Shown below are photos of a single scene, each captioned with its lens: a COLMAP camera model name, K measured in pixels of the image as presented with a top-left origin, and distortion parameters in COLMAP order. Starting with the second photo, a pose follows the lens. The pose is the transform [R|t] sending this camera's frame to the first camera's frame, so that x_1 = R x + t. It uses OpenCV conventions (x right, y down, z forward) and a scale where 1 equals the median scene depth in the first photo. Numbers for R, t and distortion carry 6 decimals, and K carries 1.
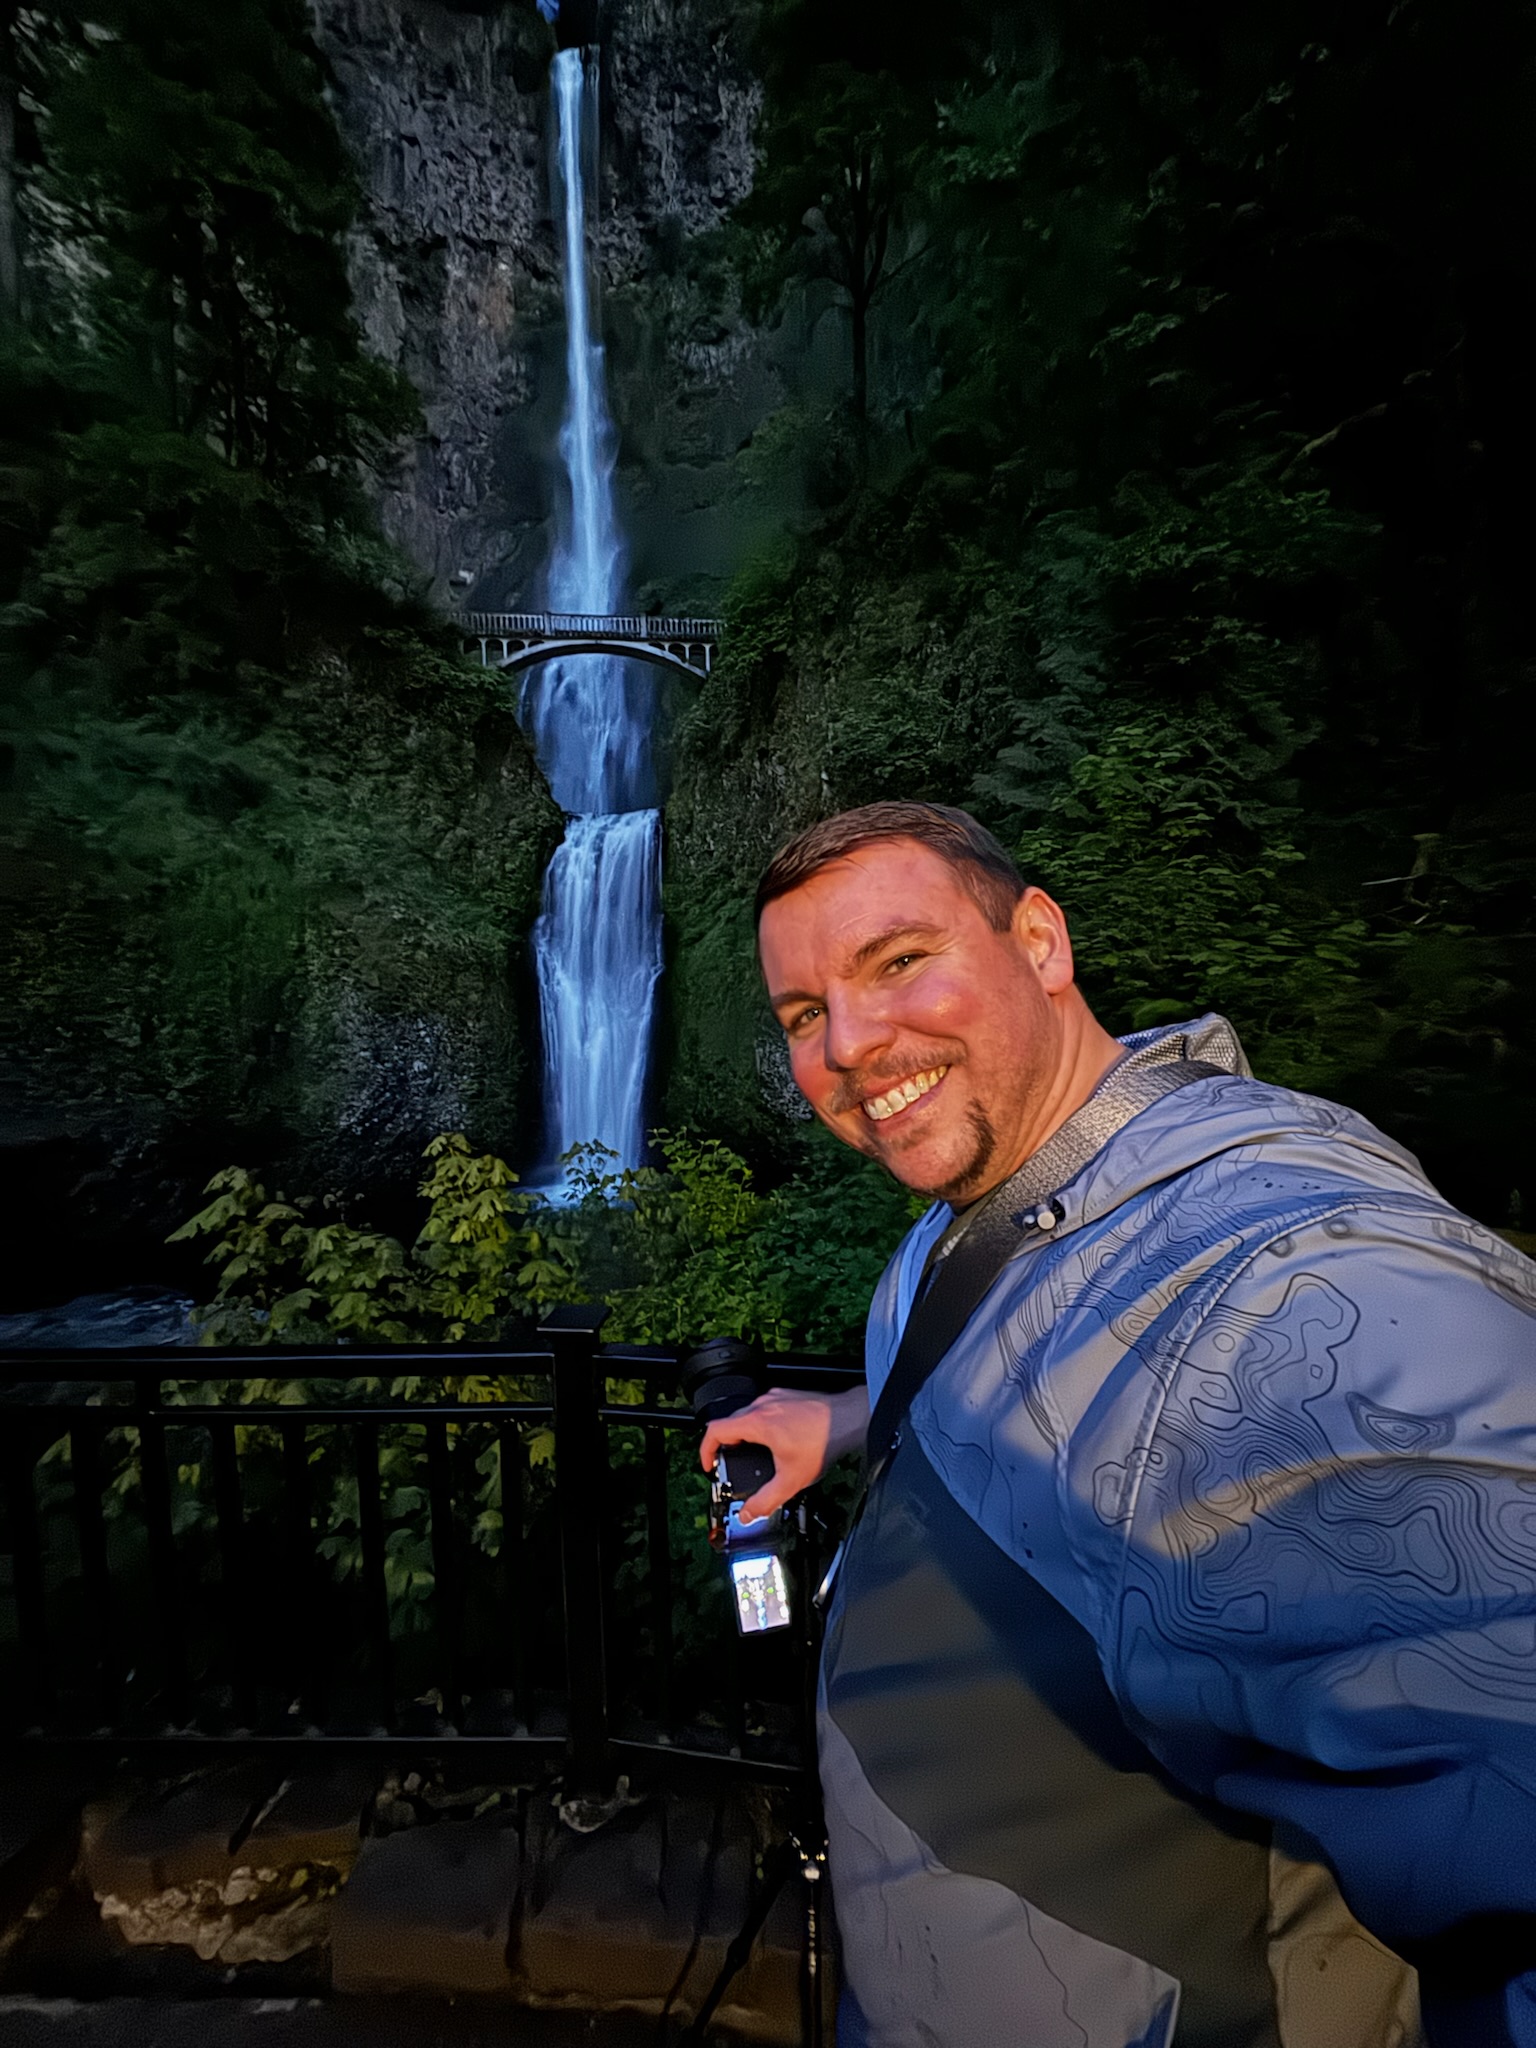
lens RADIAL K [[807.5, 0, 772.6], [0, 807.5, 1021.8], [0, 0, 1]] dist [0.001336, -0.000142]
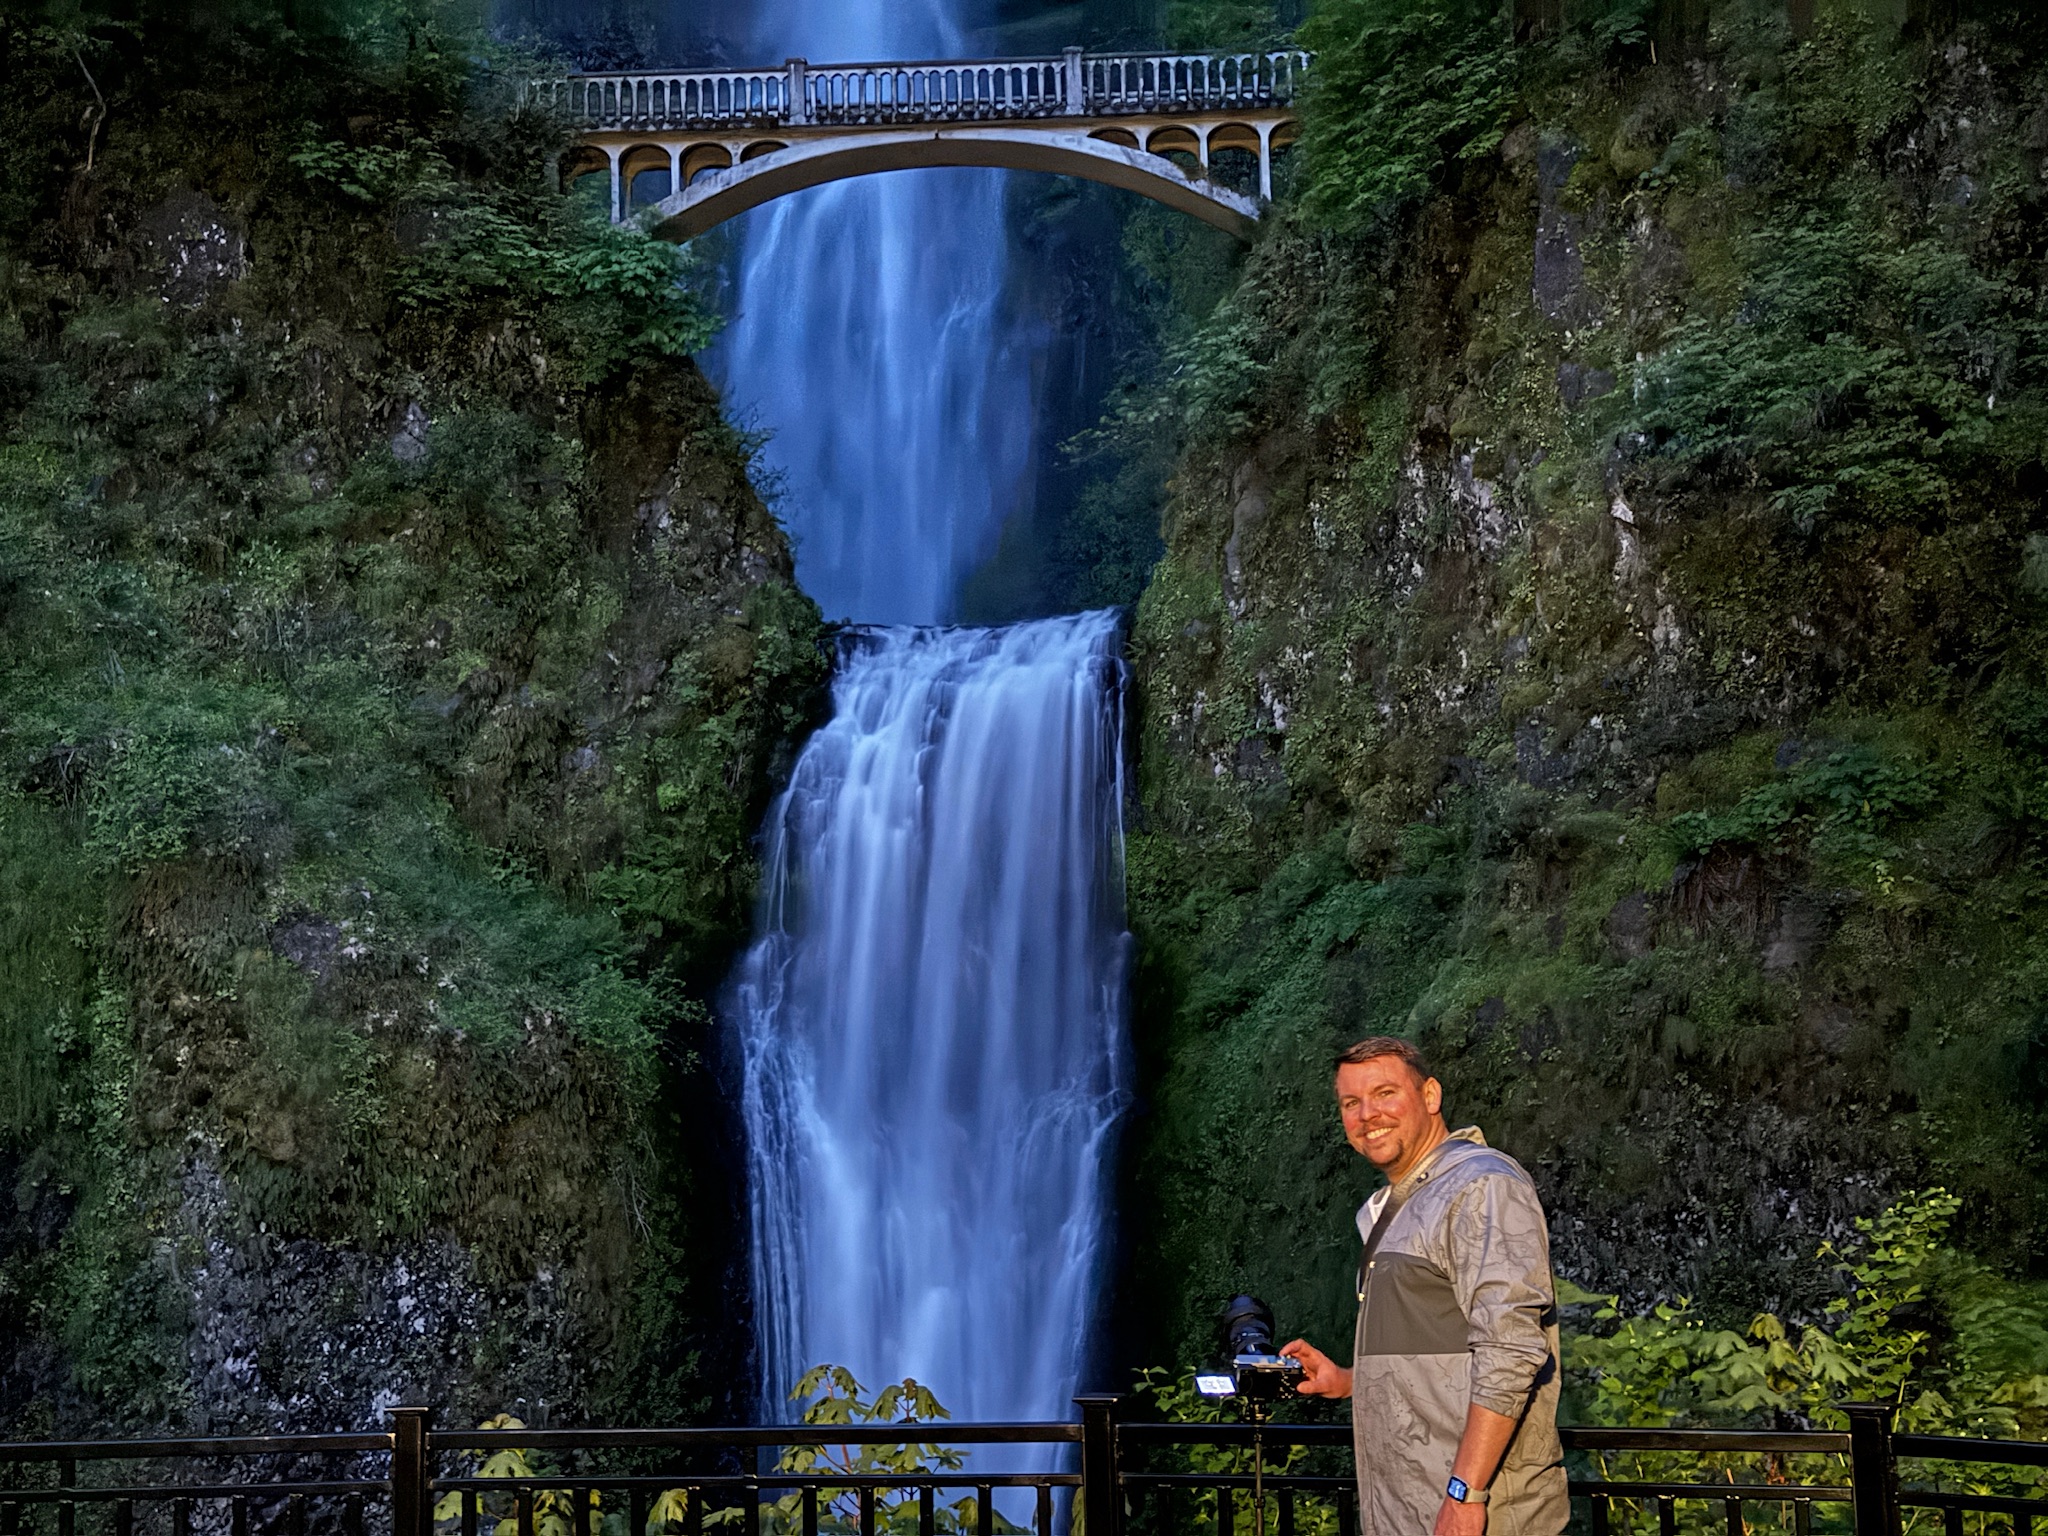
lens RADIAL K [[2873.1, 0, 1022.2], [0, 2873.1, 775.3], [0, 0, 1]] dist [0.187984, -0.368756]
pose [[0.985929, -0.019461, -0.166028, 0.014982], [-0.010356, 0.984182, -0.176859, 0.008982], [0.166843, 0.176090, 0.970132, -0.136608]]
